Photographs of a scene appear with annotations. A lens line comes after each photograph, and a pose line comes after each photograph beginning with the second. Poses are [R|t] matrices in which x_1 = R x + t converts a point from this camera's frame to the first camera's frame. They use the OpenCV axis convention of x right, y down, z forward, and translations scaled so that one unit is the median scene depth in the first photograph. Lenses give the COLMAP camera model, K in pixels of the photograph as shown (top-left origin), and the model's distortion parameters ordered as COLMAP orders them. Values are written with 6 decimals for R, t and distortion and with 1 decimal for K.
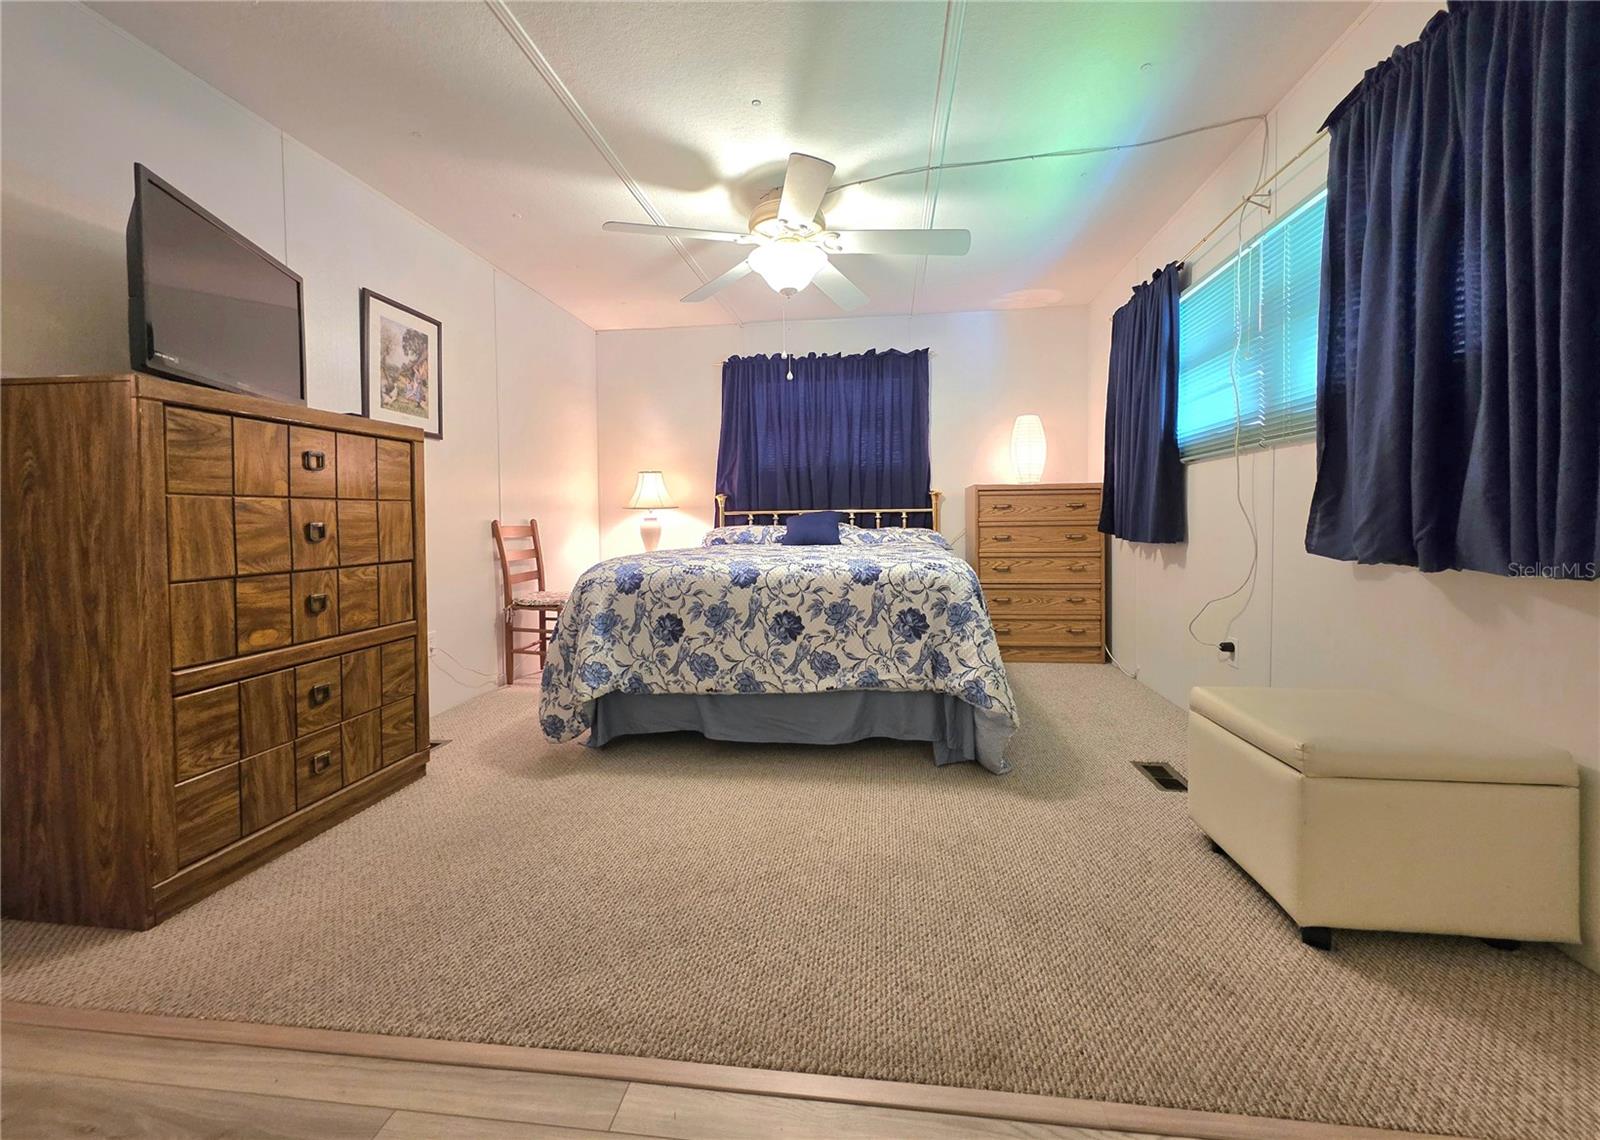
lens RADIAL K [[644.5, 0, 799.1], [0, 644.5, 538.1], [0, 0, 1]] dist [-0.000536, 0.000024]
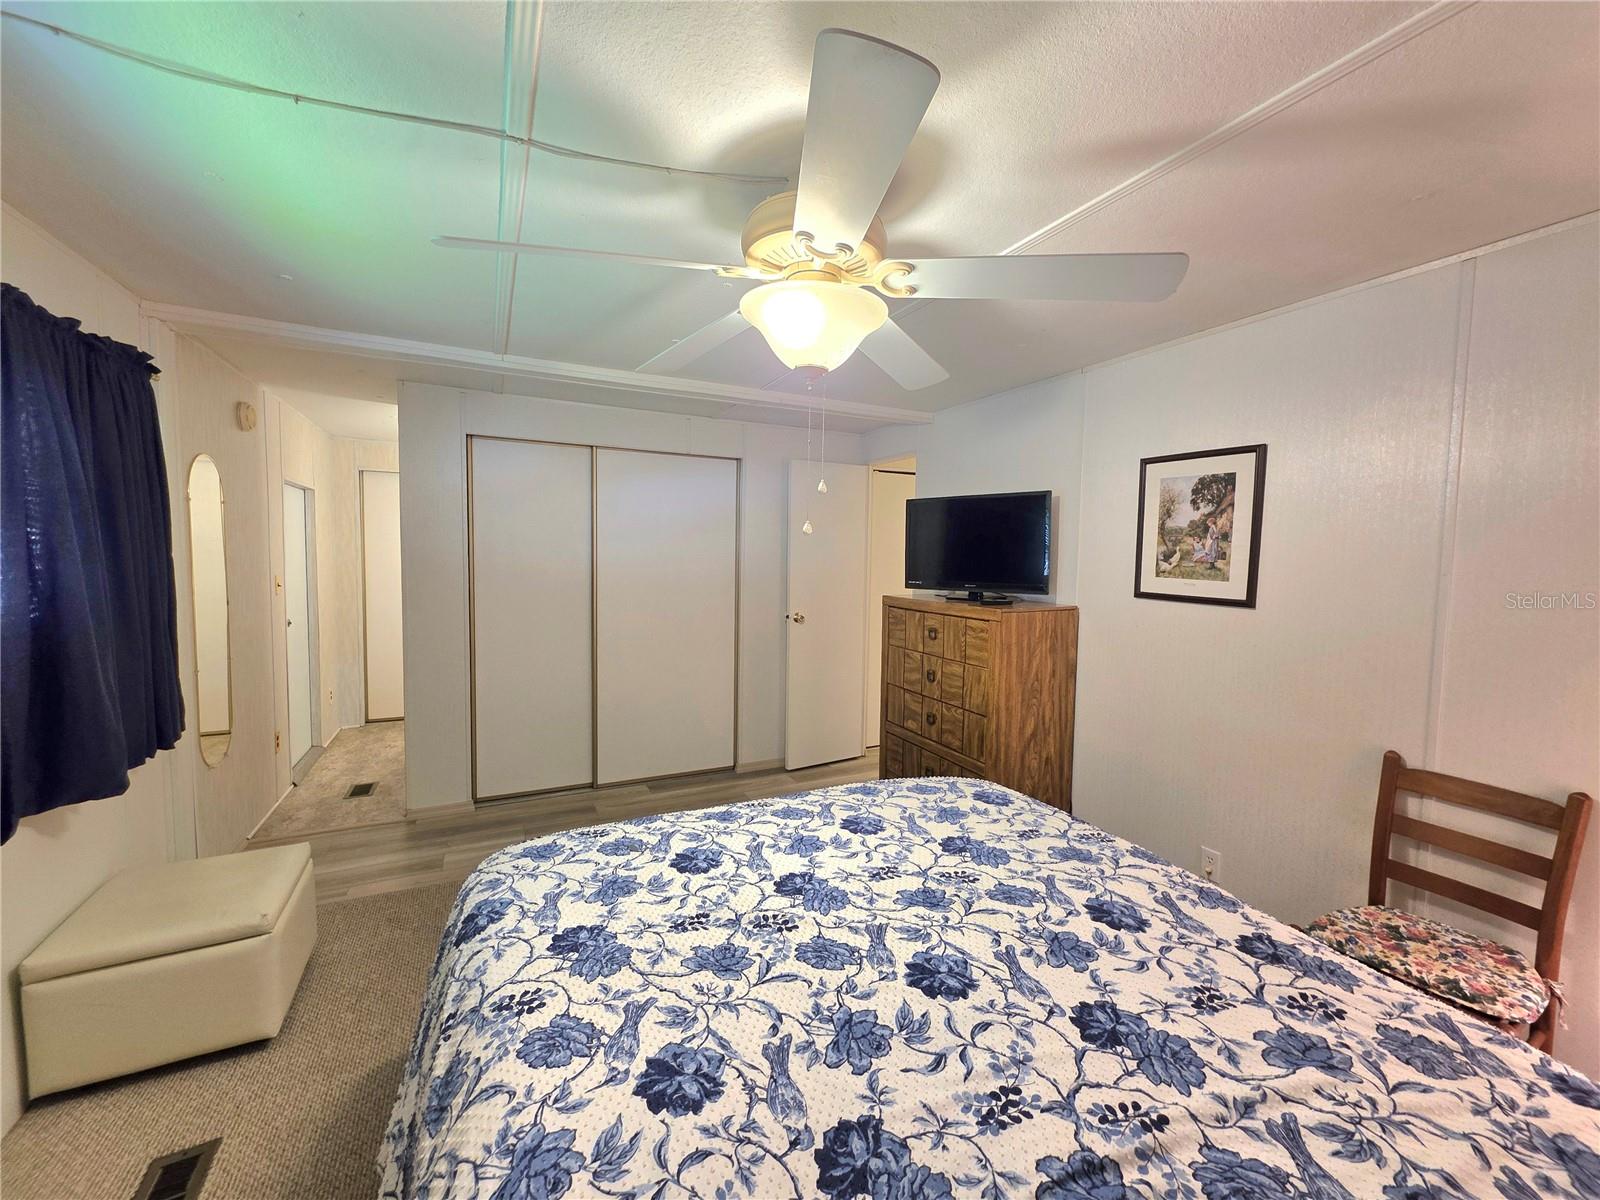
lens RADIAL K [[638.1, 0, 799.2], [0, 638.1, 591.5], [0, 0, 1]] dist [0.000489, 0.001411]
pose [[-0.831544, 0.036175, -0.554279, 0.297917], [-0.020864, 0.995139, 0.096249, -0.256638], [0.555067, 0.091600, -0.826747, 1.464777]]
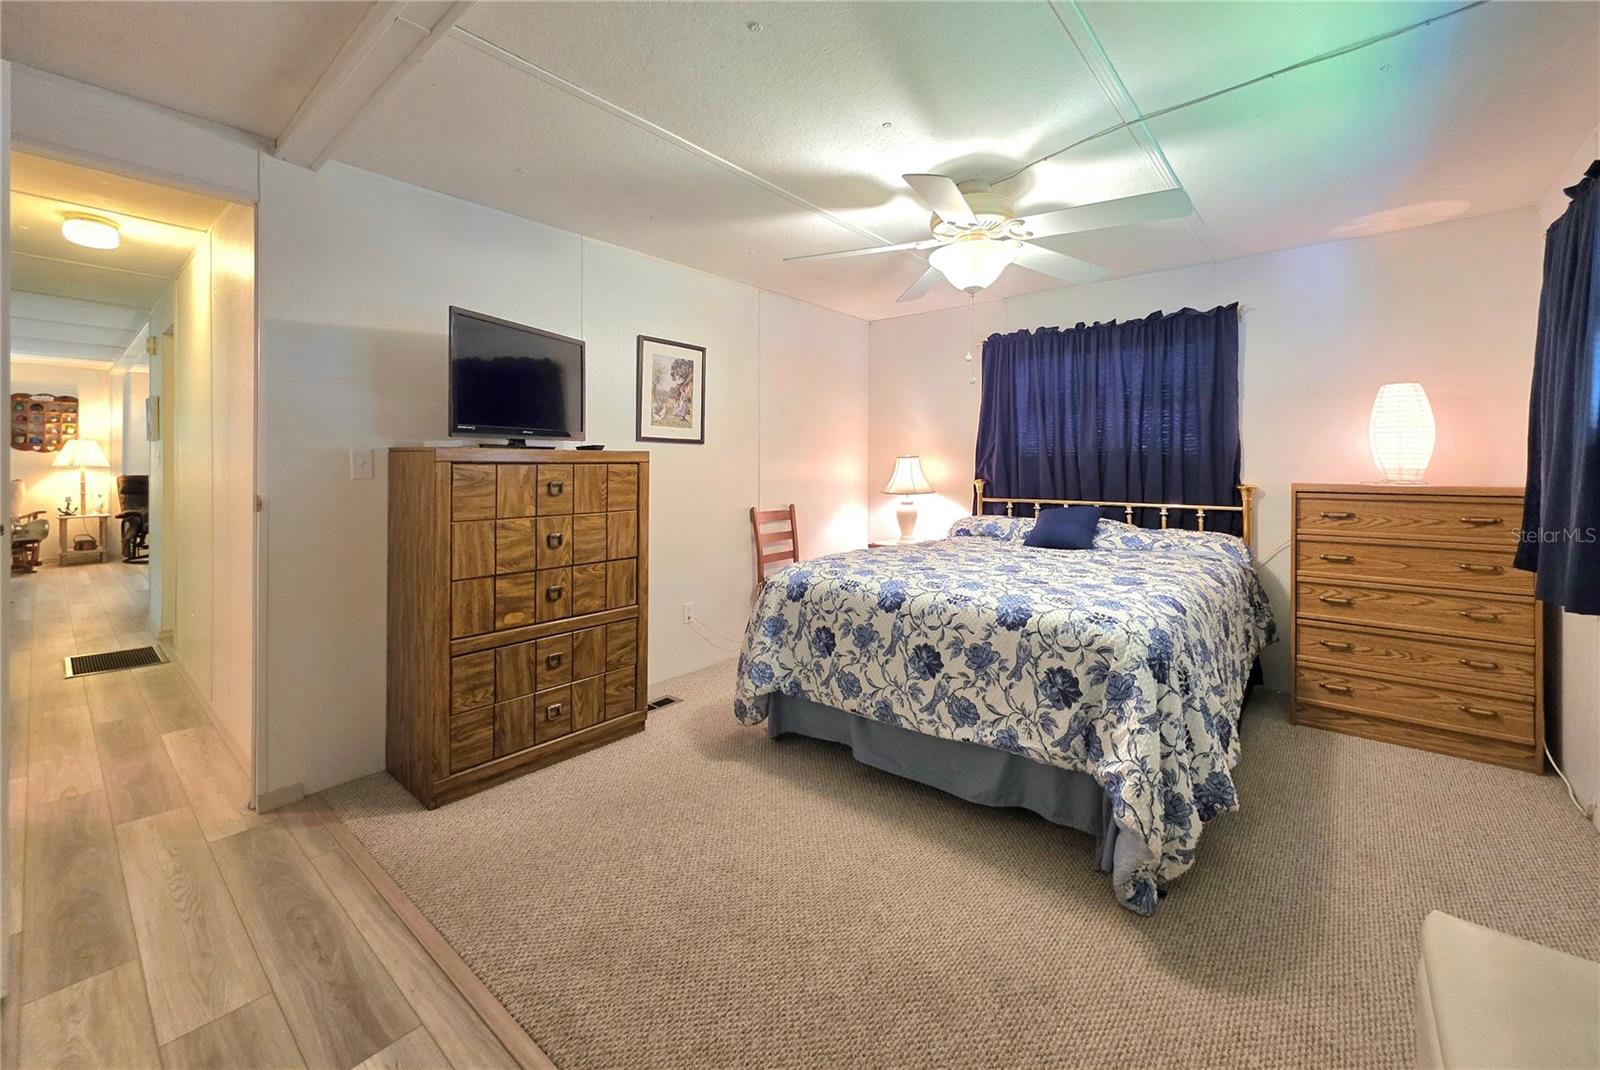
lens RADIAL K [[641.3, 0, 797.0], [0, 641.3, 467.2], [0, 0, 1]] dist [0.001808, 0.000237]
pose [[0.839021, 0.013917, -0.543921, 0.279356], [-0.026766, 0.999518, -0.015713, -0.106488], [0.543440, 0.027742, 0.838990, 0.094383]]
